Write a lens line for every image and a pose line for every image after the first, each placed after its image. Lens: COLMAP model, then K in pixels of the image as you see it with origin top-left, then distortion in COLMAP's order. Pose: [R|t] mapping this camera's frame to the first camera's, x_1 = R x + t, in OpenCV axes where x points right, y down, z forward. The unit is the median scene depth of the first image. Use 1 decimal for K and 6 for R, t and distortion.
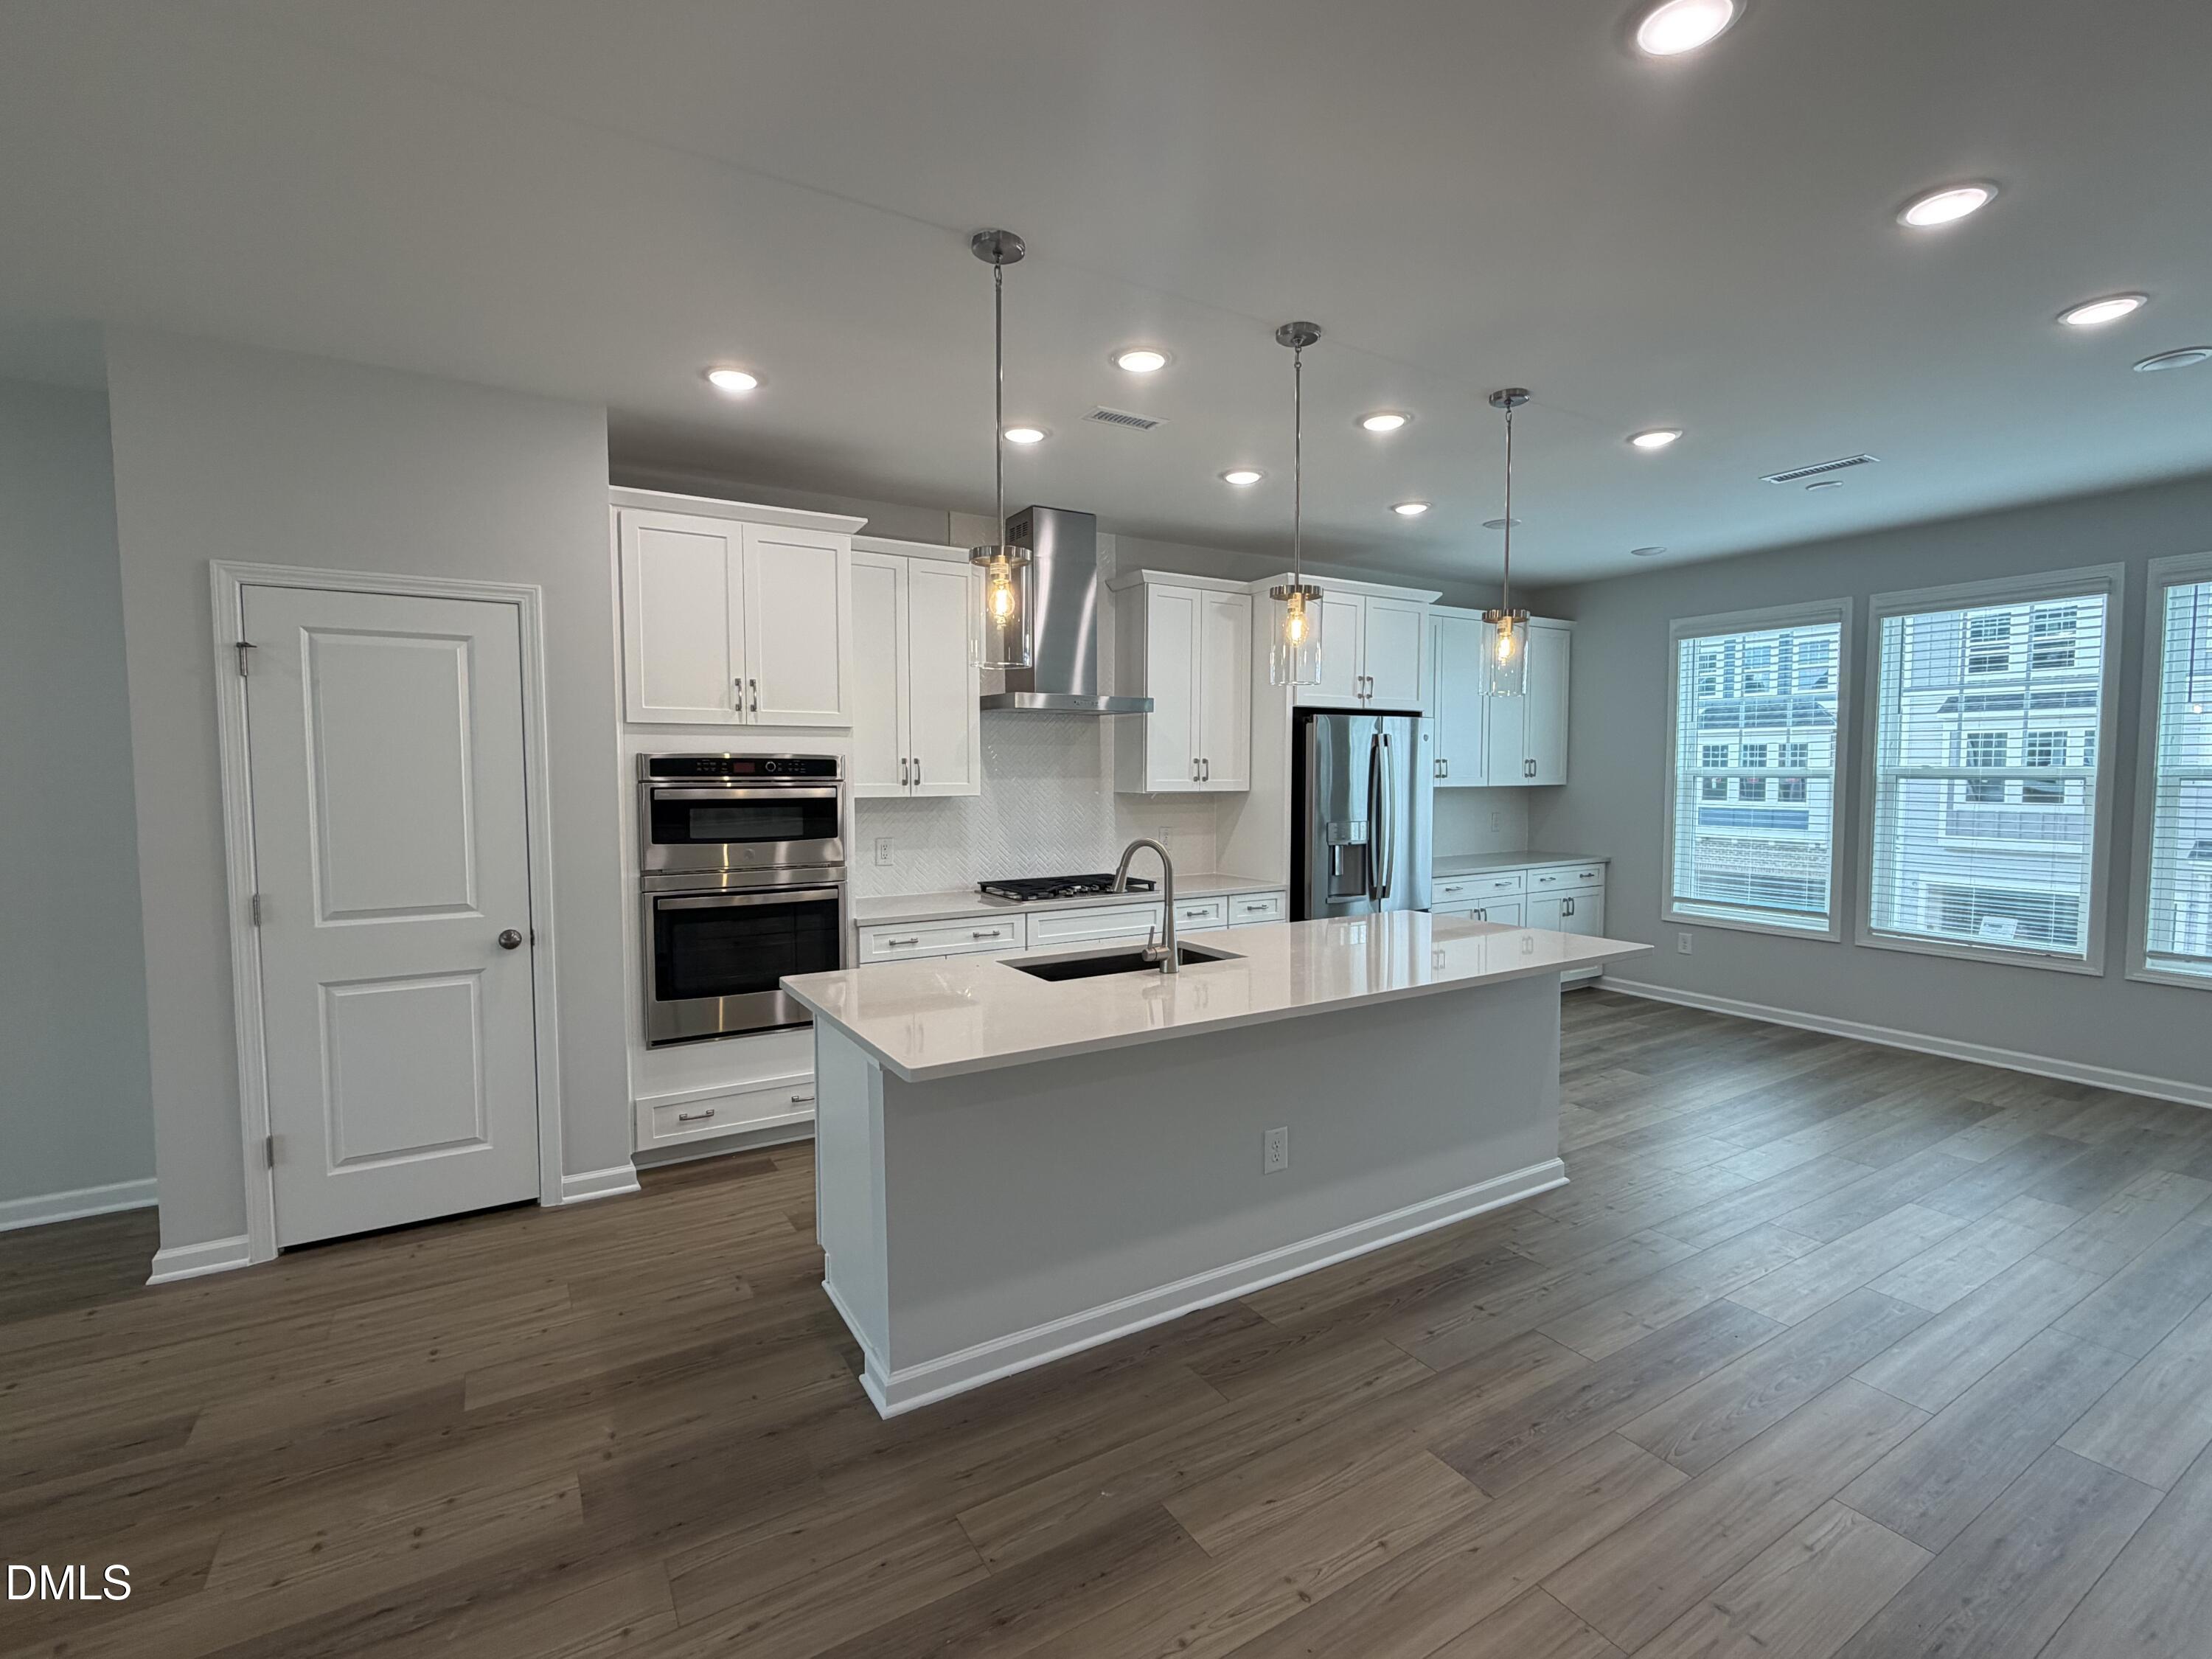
lens RADIAL K [[1009.6, 0, 1102.3], [0, 1009.6, 830.0], [0, 0, 1]] dist [-0.006664, -0.001971]
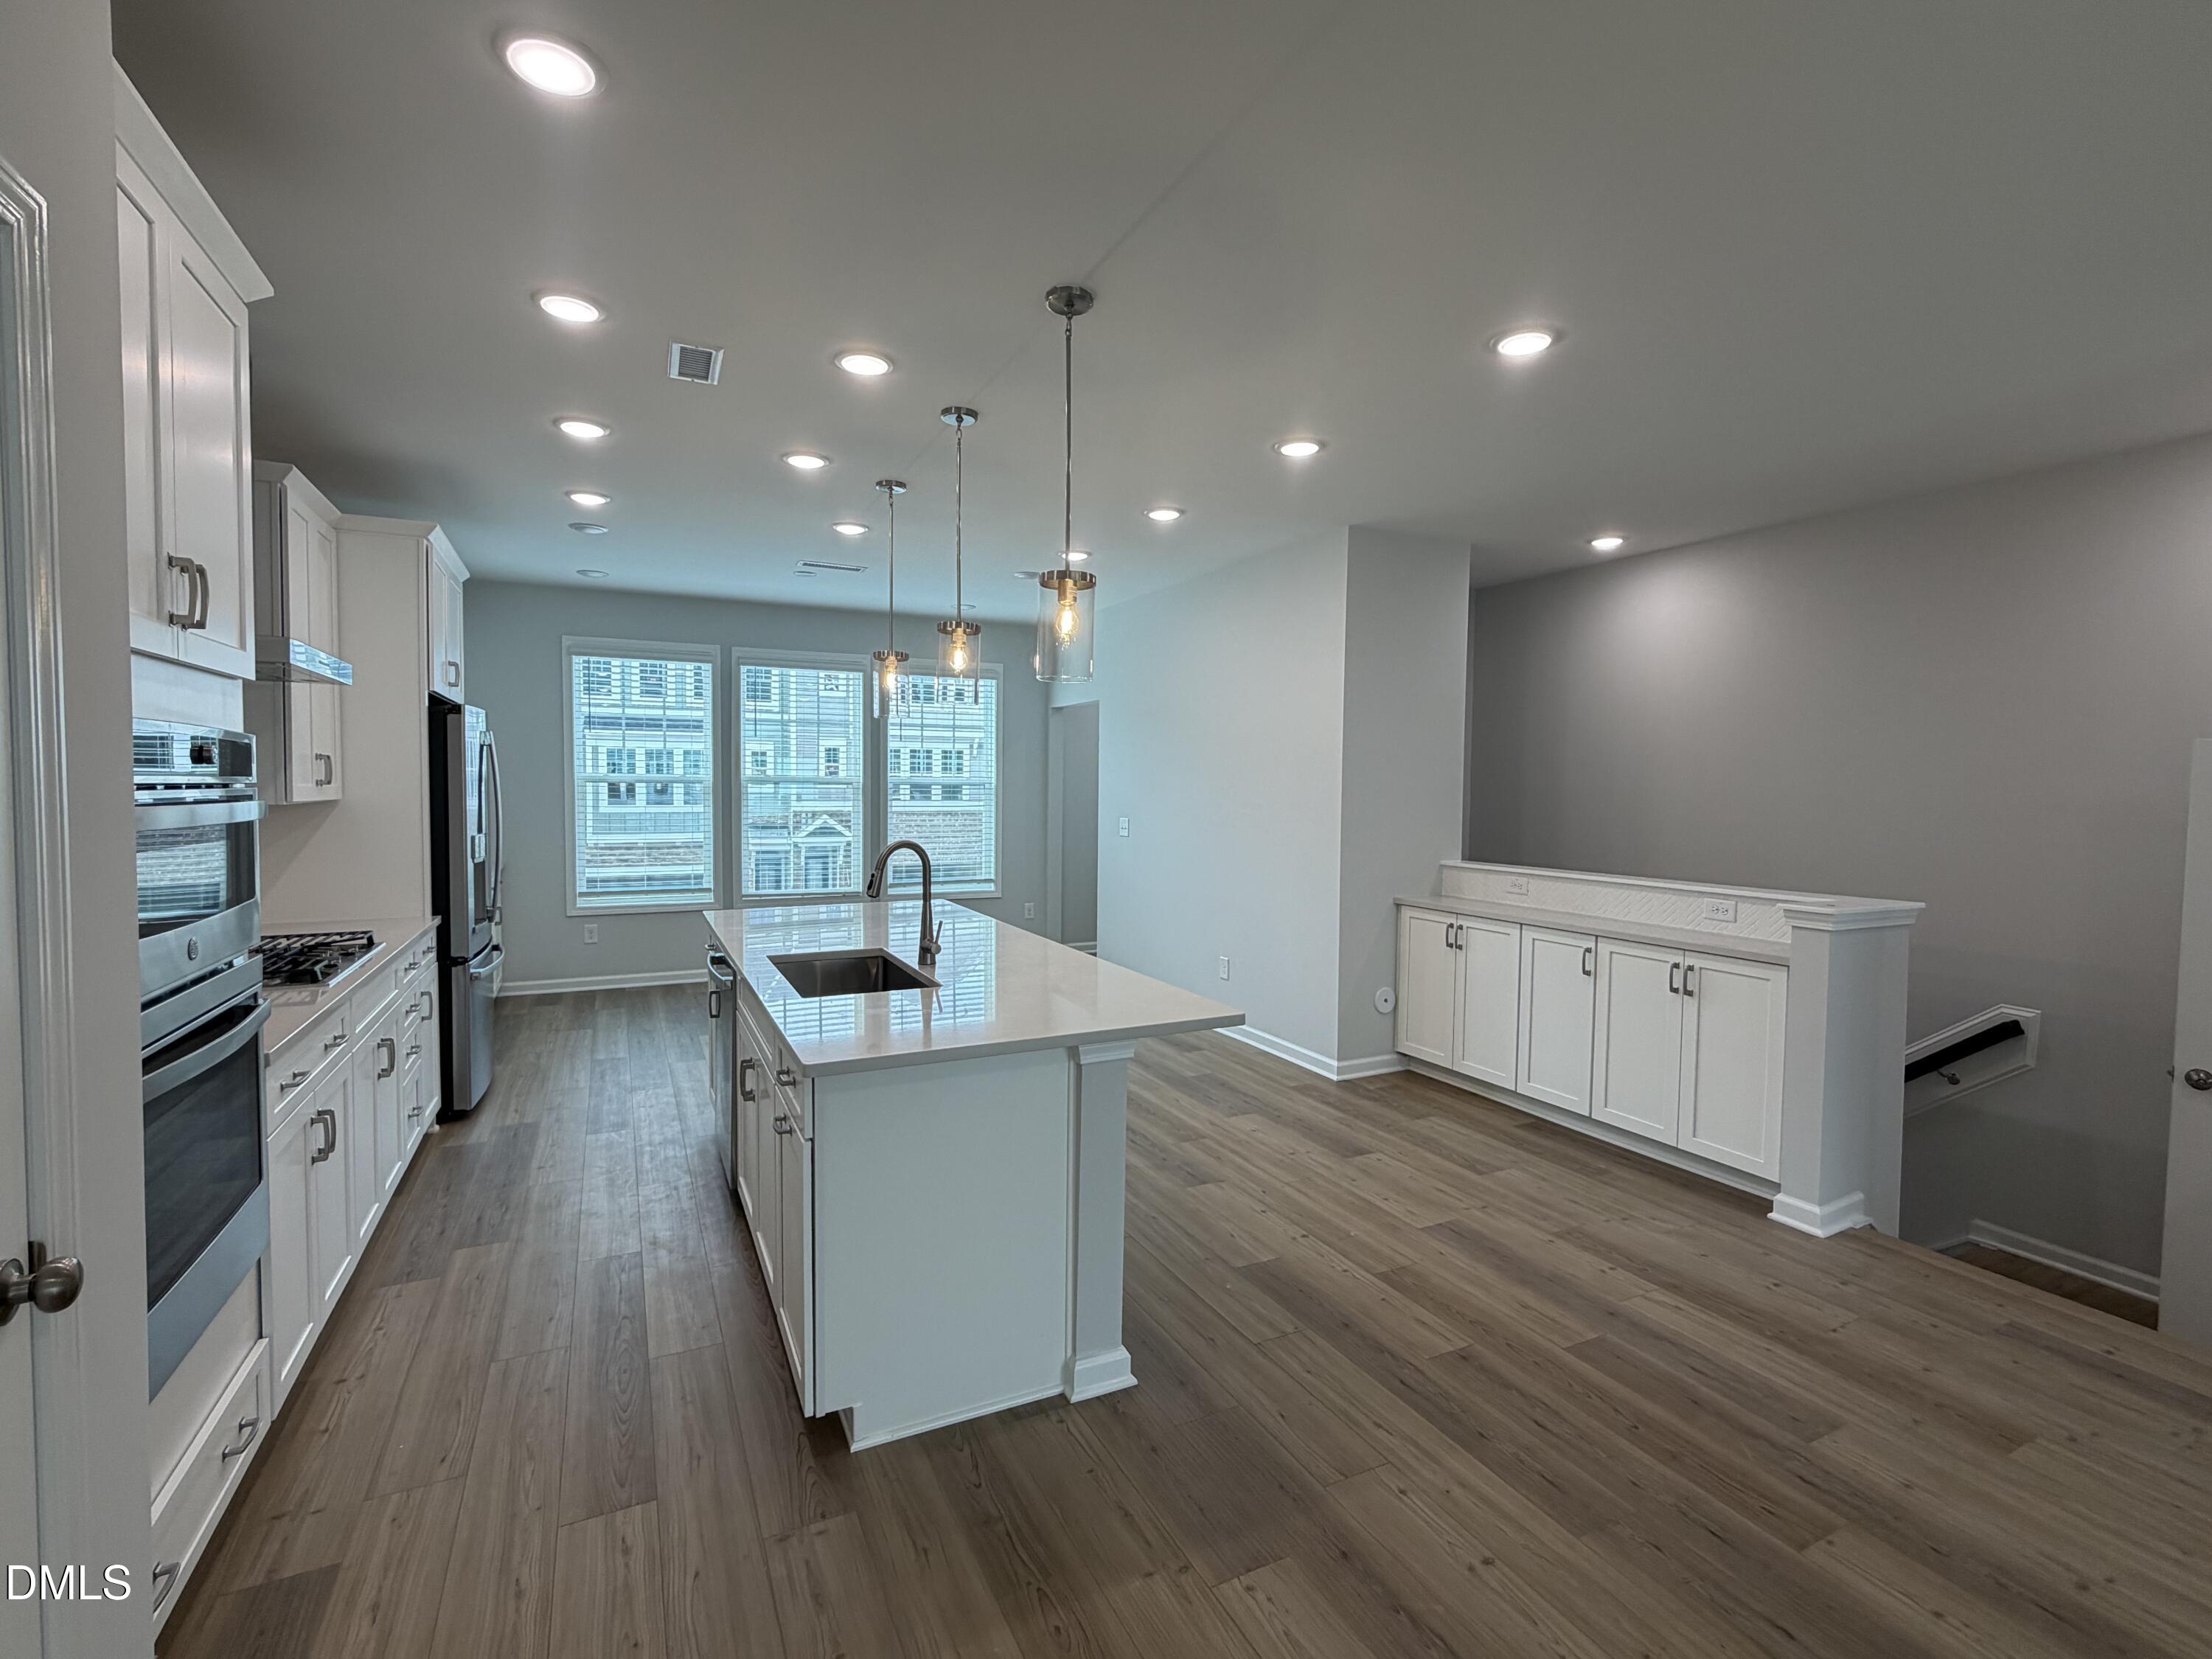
lens RADIAL K [[1009.6, 0, 1114.2], [0, 1009.6, 824.1], [0, 0, 1]] dist [-0.006664, -0.001971]
pose [[0.082221, -0.041428, 0.995753, -0.621220], [0.050273, 0.998036, 0.037371, -0.025101], [-0.995345, 0.046987, 0.084142, 0.445687]]
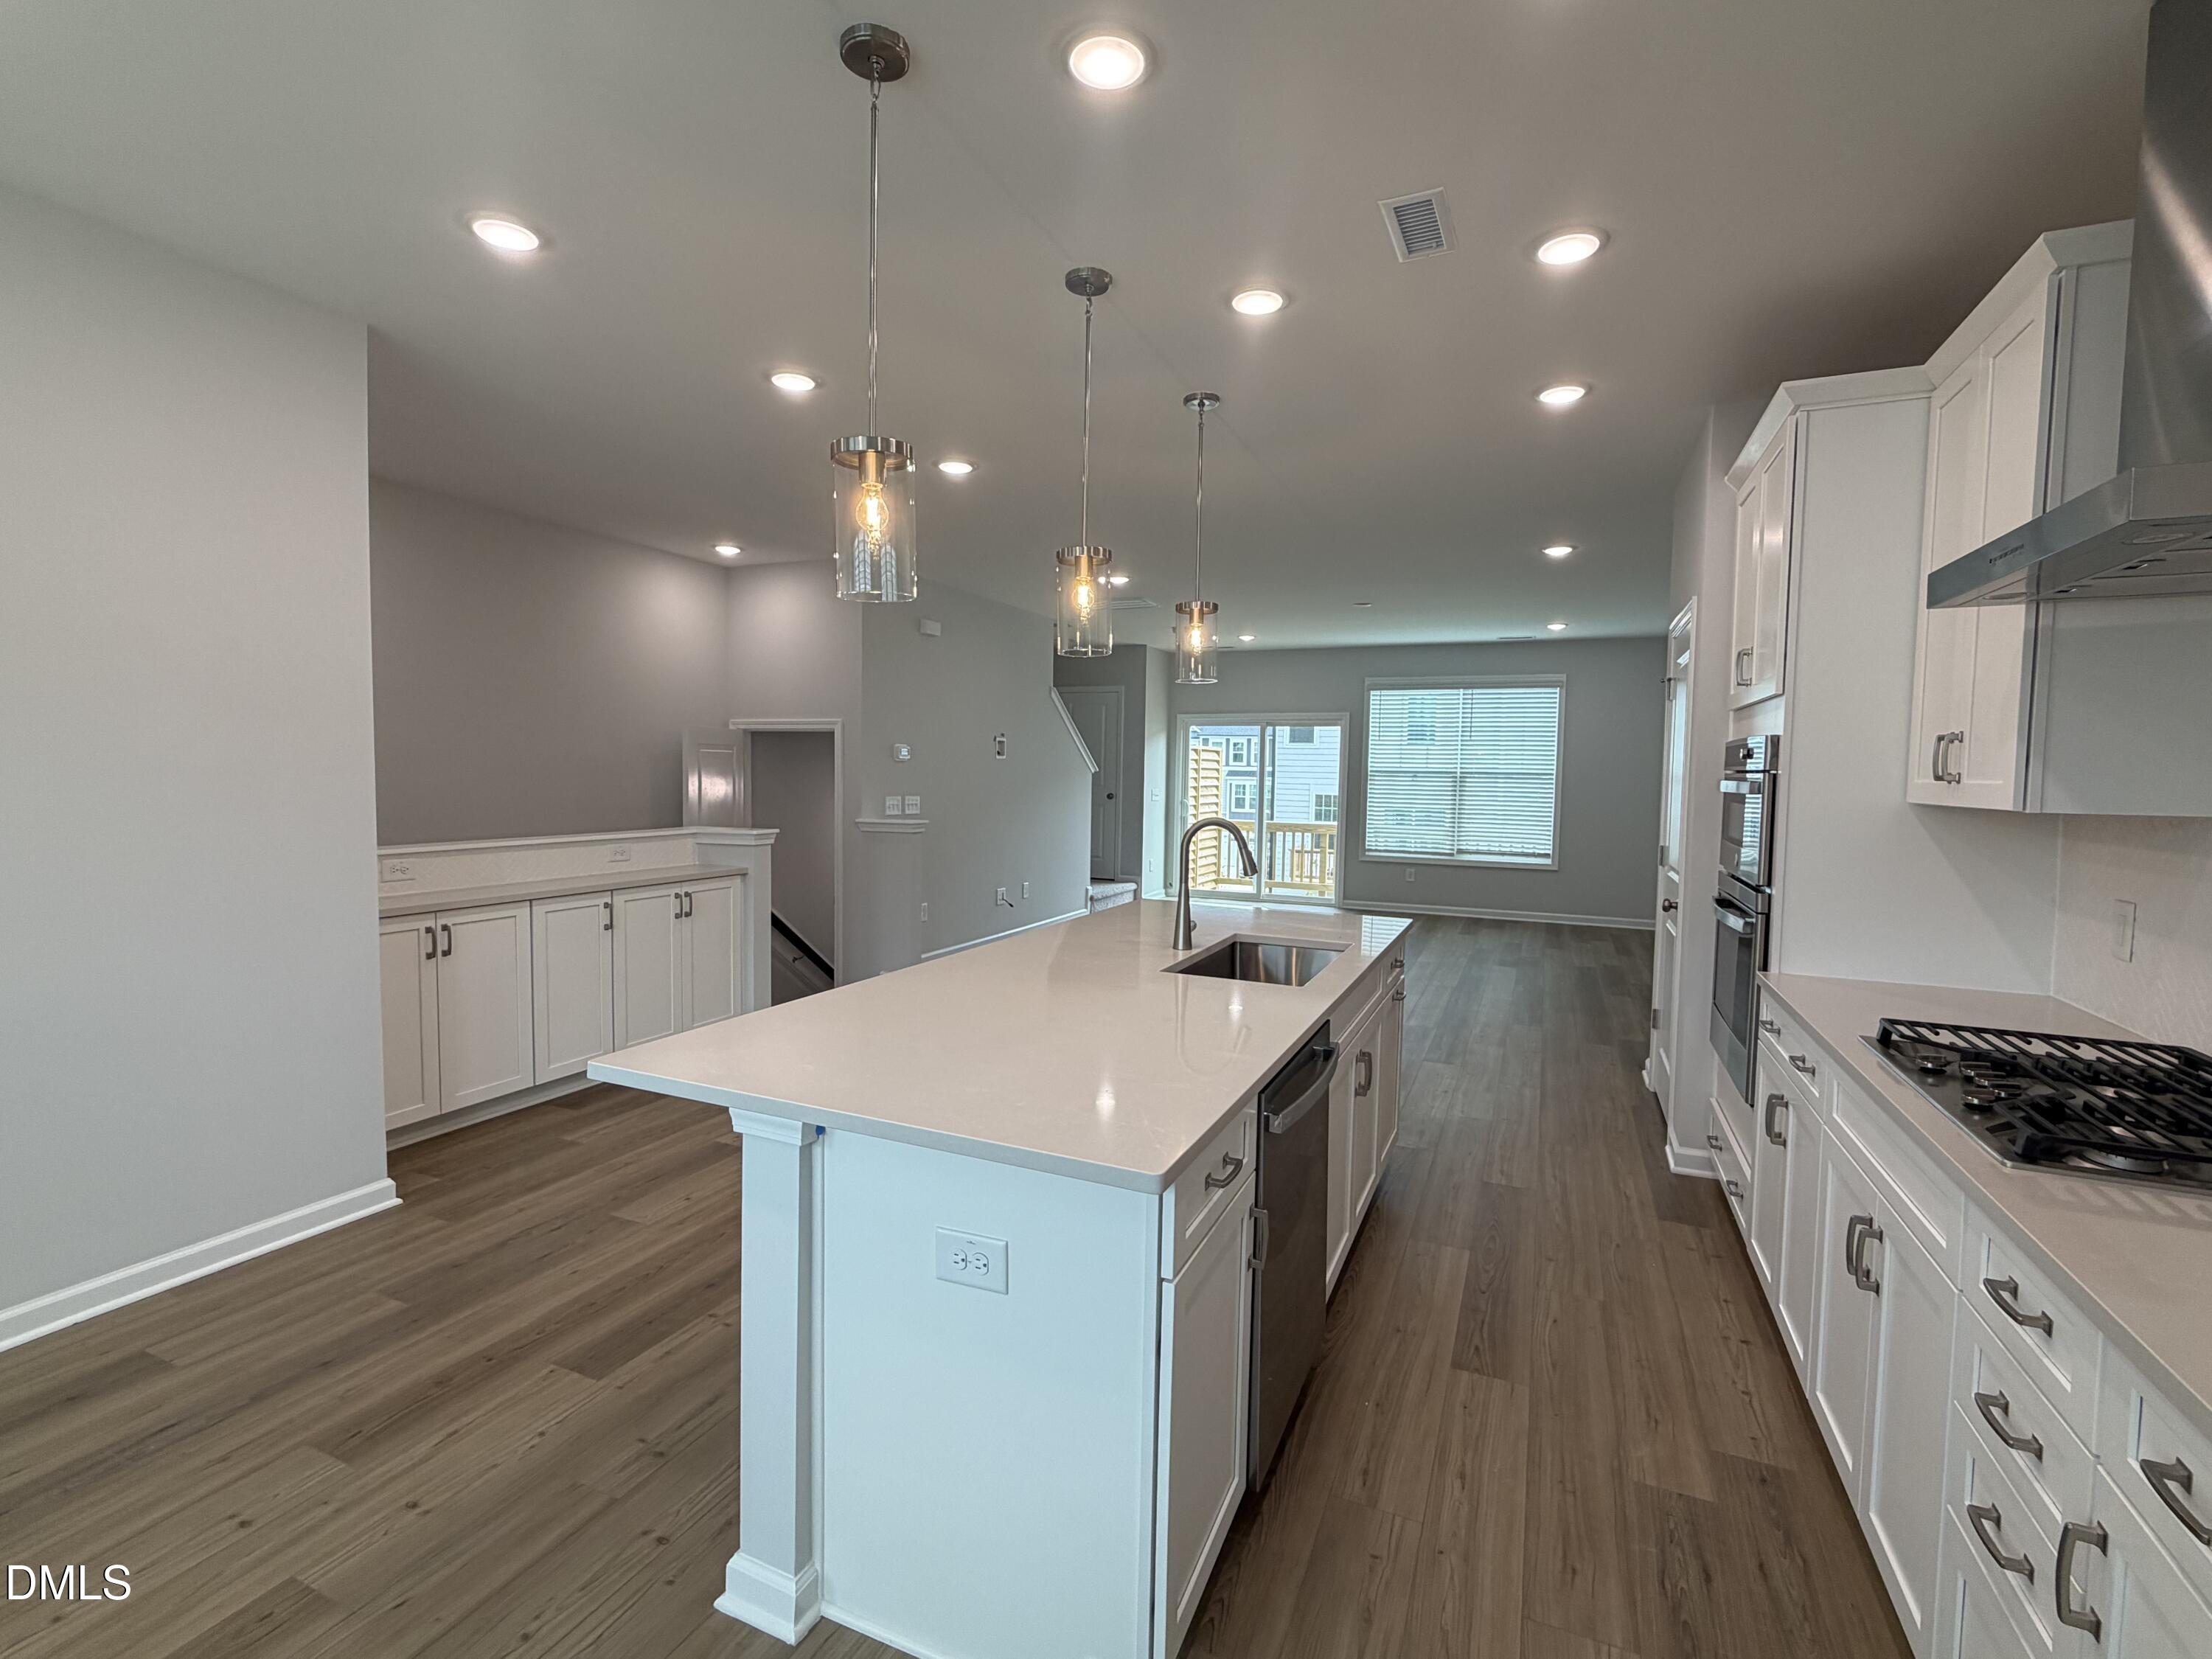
lens RADIAL K [[1009.6, 0, 1111.8], [0, 1009.6, 826.1], [0, 0, 1]] dist [-0.006664, -0.001971]
pose [[-0.816495, 0.019685, -0.577016, 0.432267], [-0.051816, 0.992887, 0.107193, -0.055194], [0.575022, 0.117422, -0.809668, 1.107877]]
